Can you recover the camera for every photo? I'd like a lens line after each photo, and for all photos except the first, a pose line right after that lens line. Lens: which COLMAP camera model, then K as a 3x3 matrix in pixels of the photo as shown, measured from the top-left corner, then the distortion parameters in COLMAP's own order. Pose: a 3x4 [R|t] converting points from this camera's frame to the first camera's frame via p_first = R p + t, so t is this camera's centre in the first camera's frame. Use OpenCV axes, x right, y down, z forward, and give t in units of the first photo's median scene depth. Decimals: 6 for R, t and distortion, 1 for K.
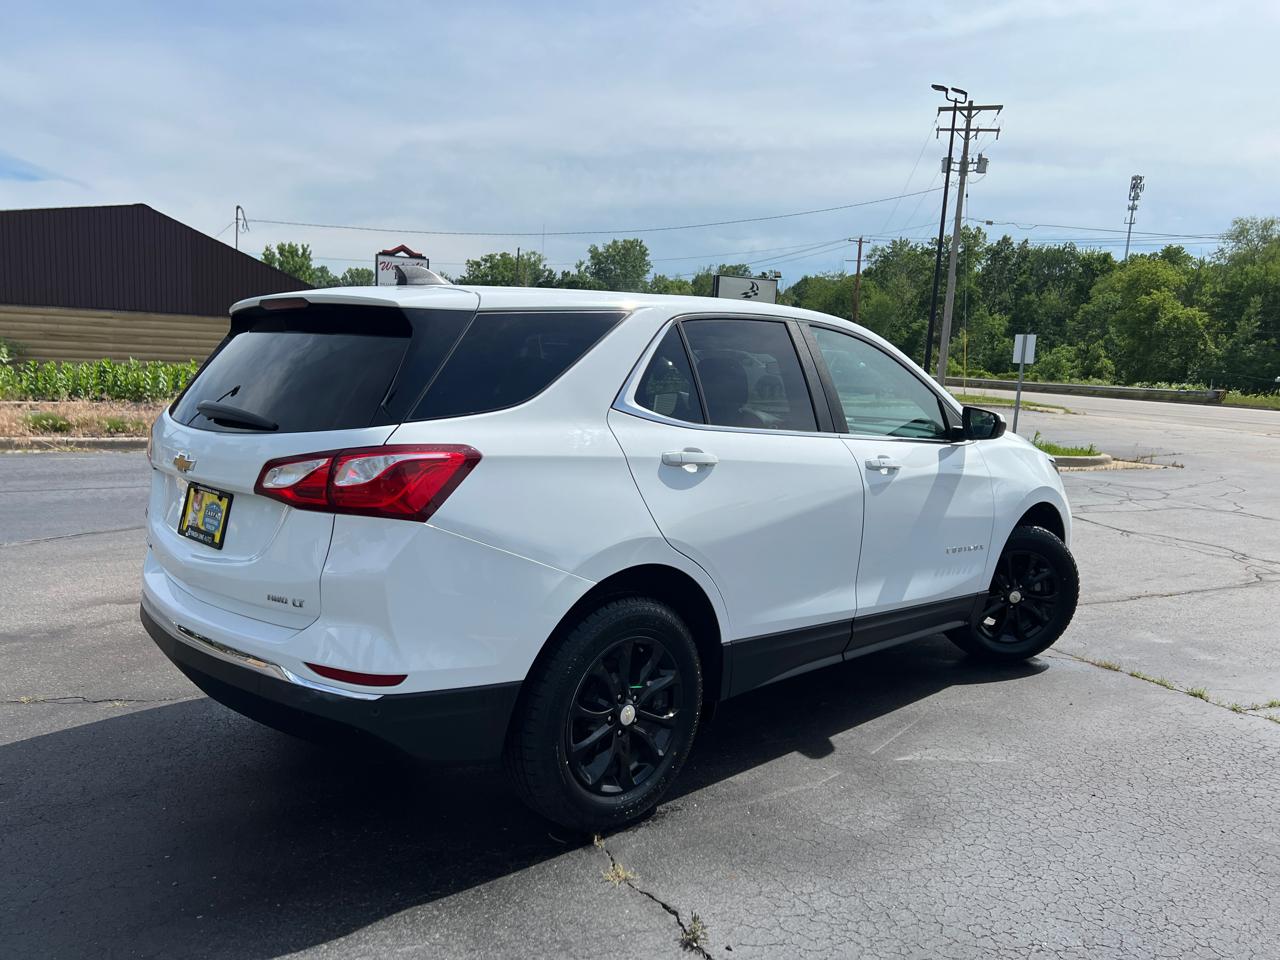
lens RADIAL K [[974.0, 0, 616.8], [0, 974.0, 473.4], [0, 0, 1]] dist [0.065608, -0.071869]
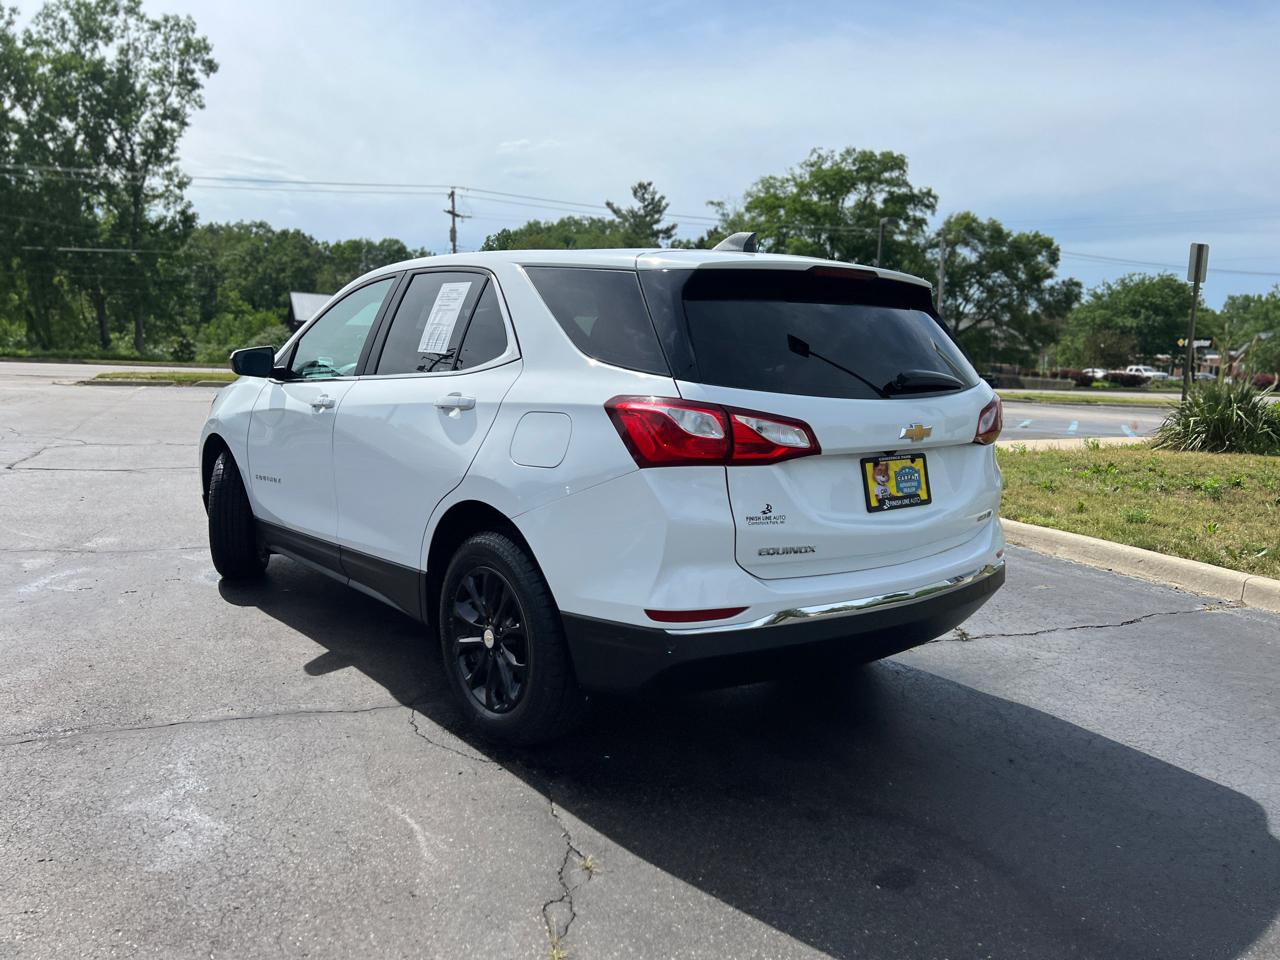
lens RADIAL K [[974.0, 0, 626.3], [0, 974.0, 499.2], [0, 0, 1]] dist [0.065608, -0.071869]
pose [[0.089836, -0.185899, 0.978453, -0.100455], [0.092058, 0.979770, 0.177697, -0.010279], [-0.991693, 0.074111, 0.105132, 0.081351]]
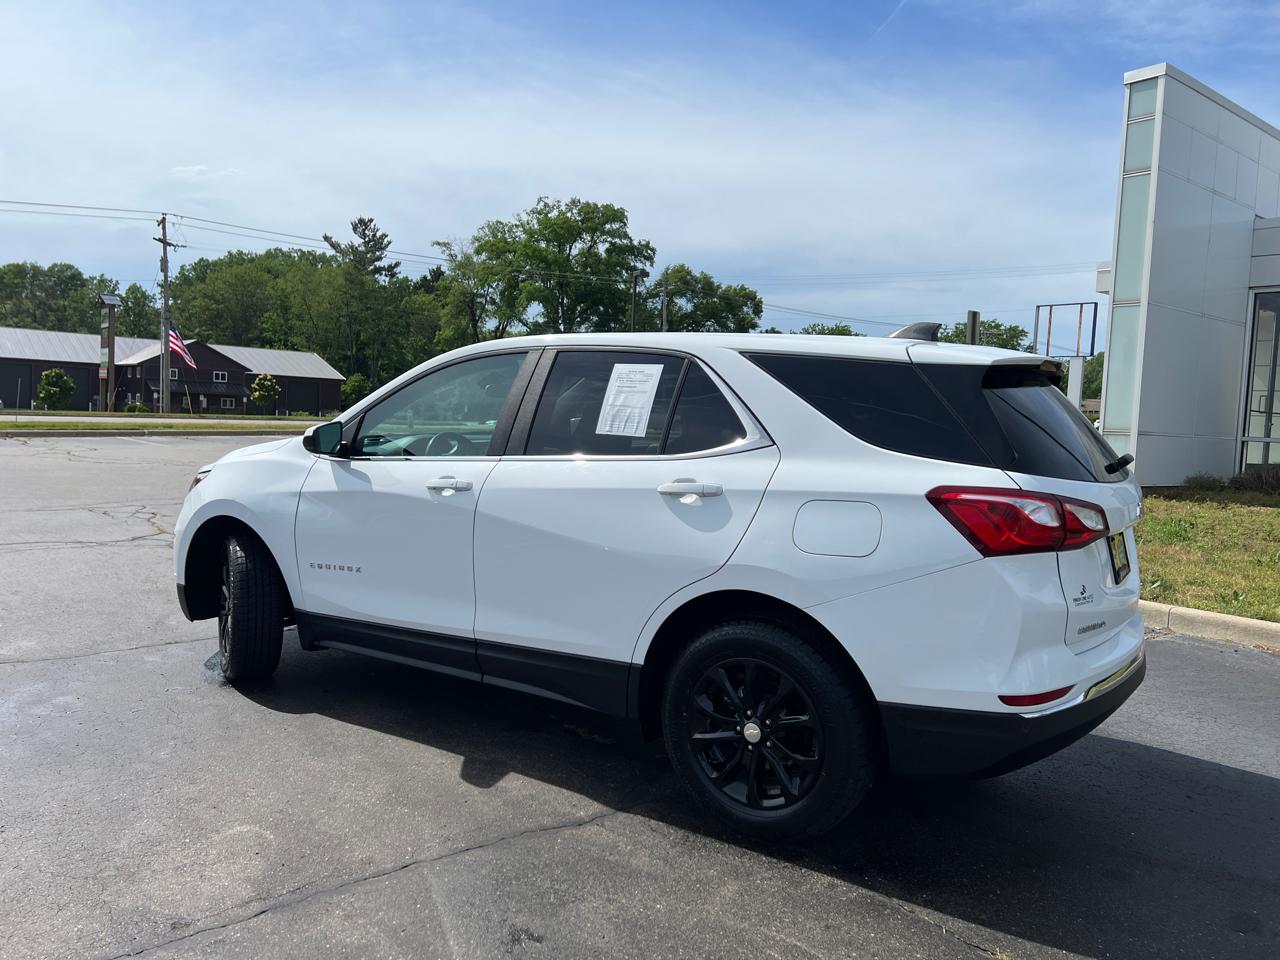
lens RADIAL K [[974.0, 0, 634.3], [0, 974.0, 482.2], [0, 0, 1]] dist [0.065608, -0.071869]
pose [[-0.205984, -0.129908, 0.969894, -0.096351], [0.076794, 0.985946, 0.148367, -0.017352], [-0.975537, 0.105044, -0.193113, 0.121575]]
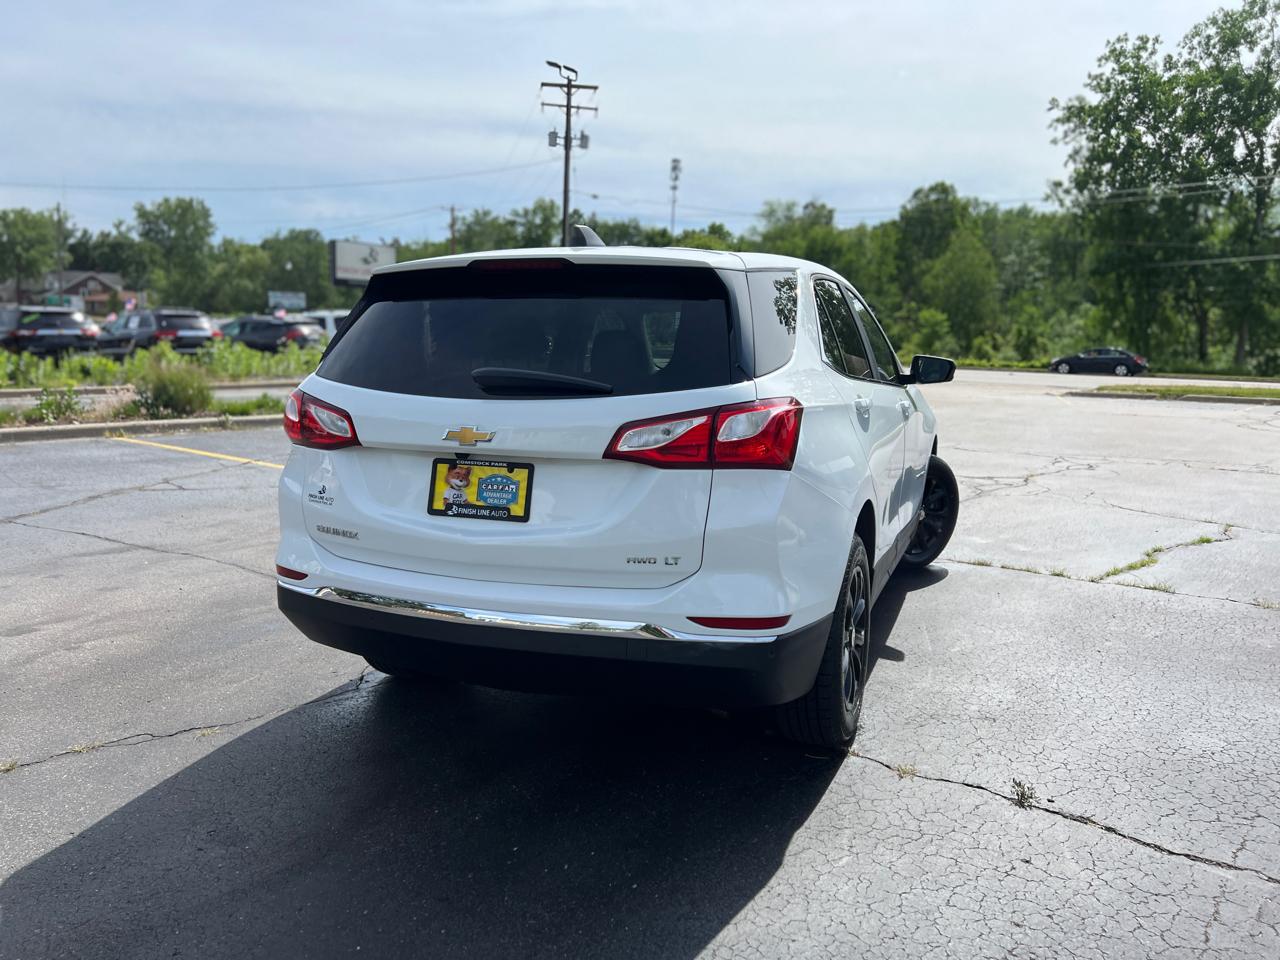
lens RADIAL K [[974.0, 0, 622.7], [0, 974.0, 476.6], [0, 0, 1]] dist [0.065608, -0.071869]
pose [[0.911939, -0.081450, 0.402161, -0.046309], [0.067511, 0.996527, 0.048740, -0.000451], [-0.404734, -0.017297, 0.914271, 0.006372]]
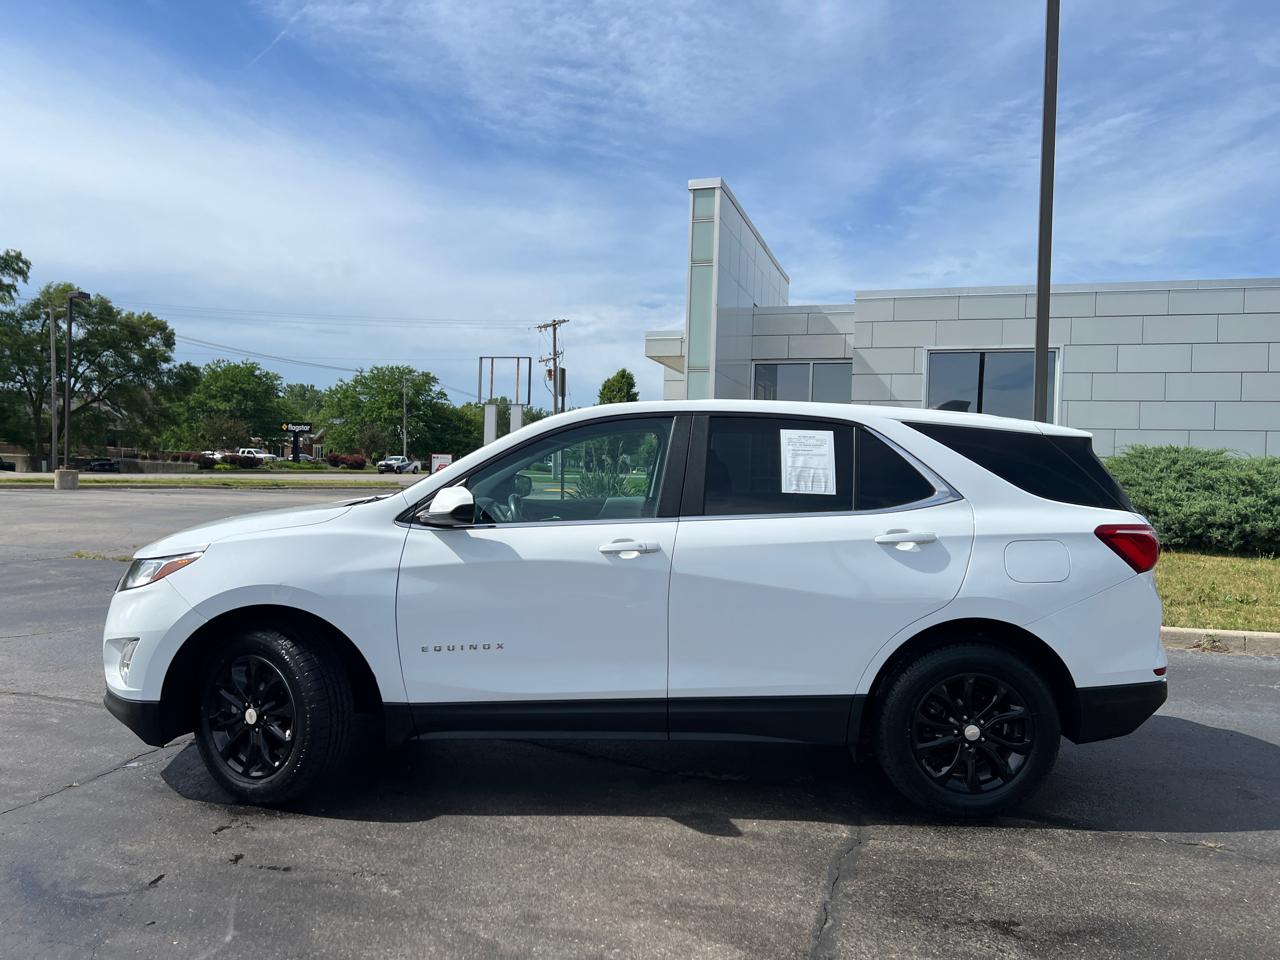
lens RADIAL K [[974.0, 0, 650.6], [0, 974.0, 491.9], [0, 0, 1]] dist [0.065608, -0.071869]
pose [[-0.730583, -0.083573, 0.677690, -0.067327], [0.024980, 0.988546, 0.148837, -0.023510], [-0.682366, 0.125666, -0.720128, 0.183696]]
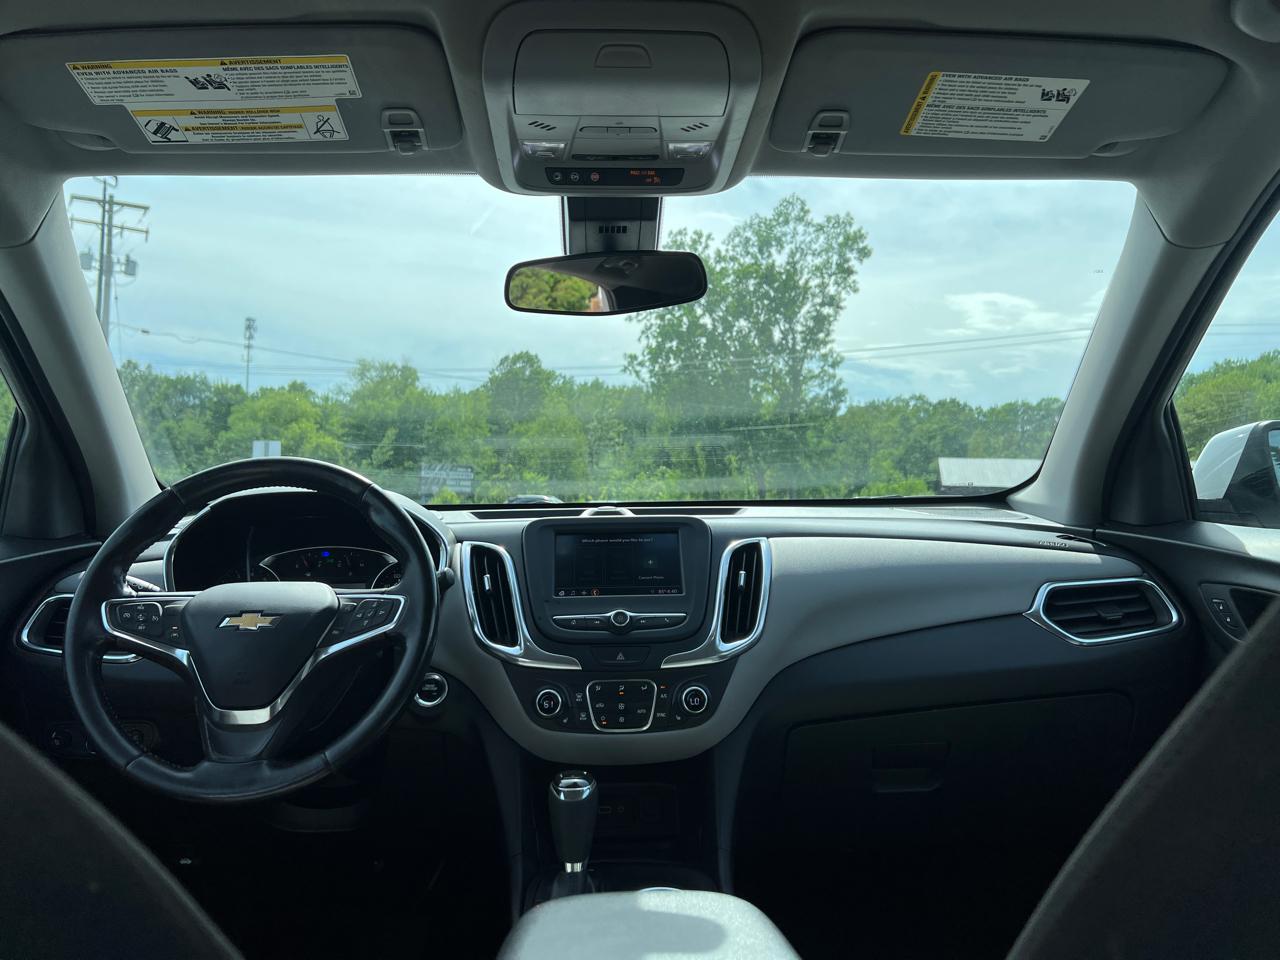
lens RADIAL K [[974.0, 0, 640.2], [0, 974.0, 489.6], [0, 0, 1]] dist [0.065608, -0.071869]
pose [[0.658733, -0.025510, 0.751944, -0.000942], [0.111999, 0.991615, -0.064474, -0.005601], [-0.743994, 0.126688, 0.656067, 0.097188]]
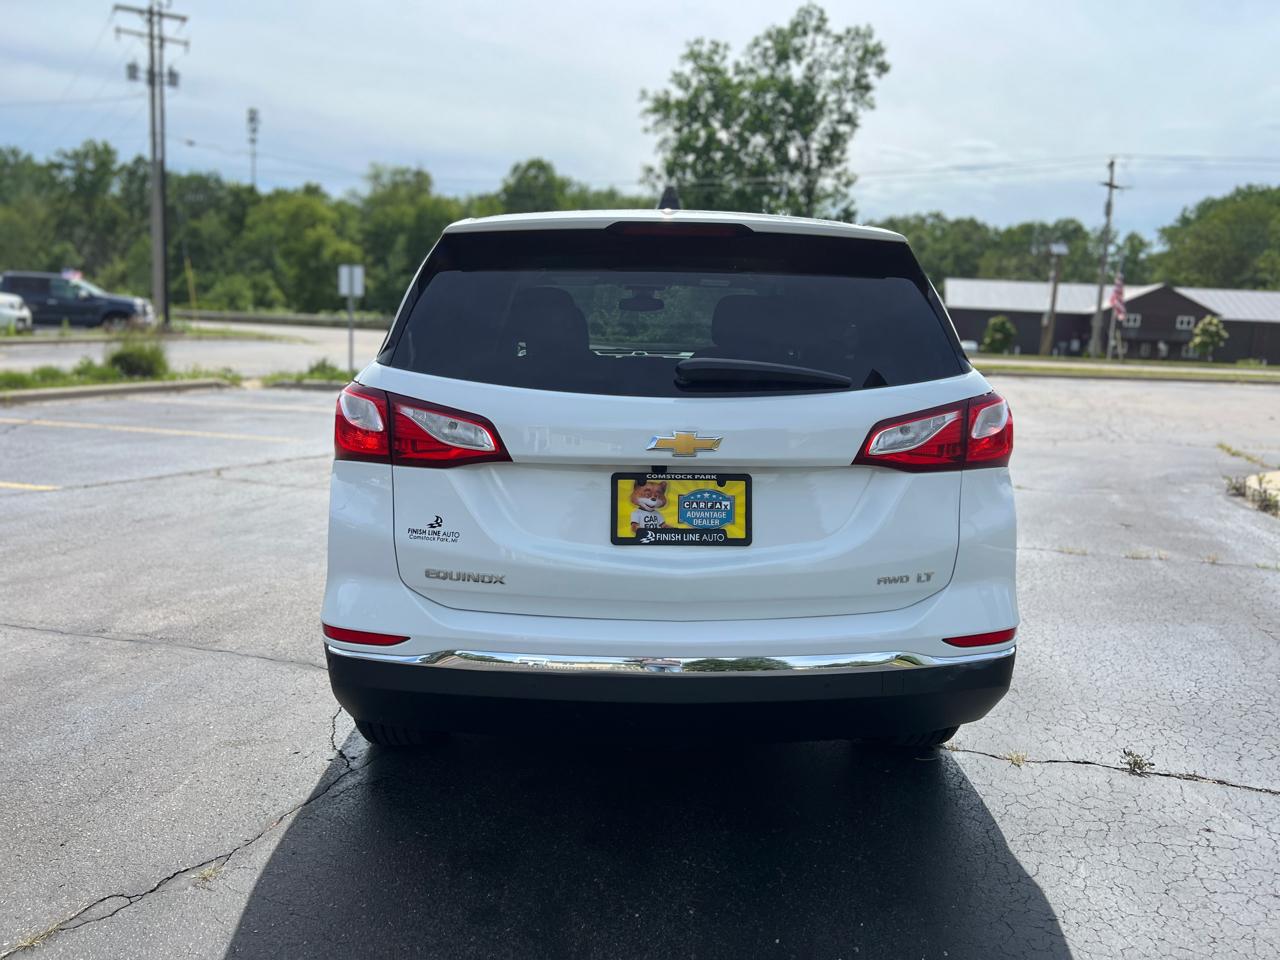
lens RADIAL K [[974.0, 0, 650.1], [0, 974.0, 469.5], [0, 0, 1]] dist [0.065608, -0.071869]
pose [[0.661848, -0.135597, 0.737272, -0.068146], [0.086799, 0.990751, 0.104297, -0.004752], [-0.744596, -0.005034, 0.667497, 0.035815]]
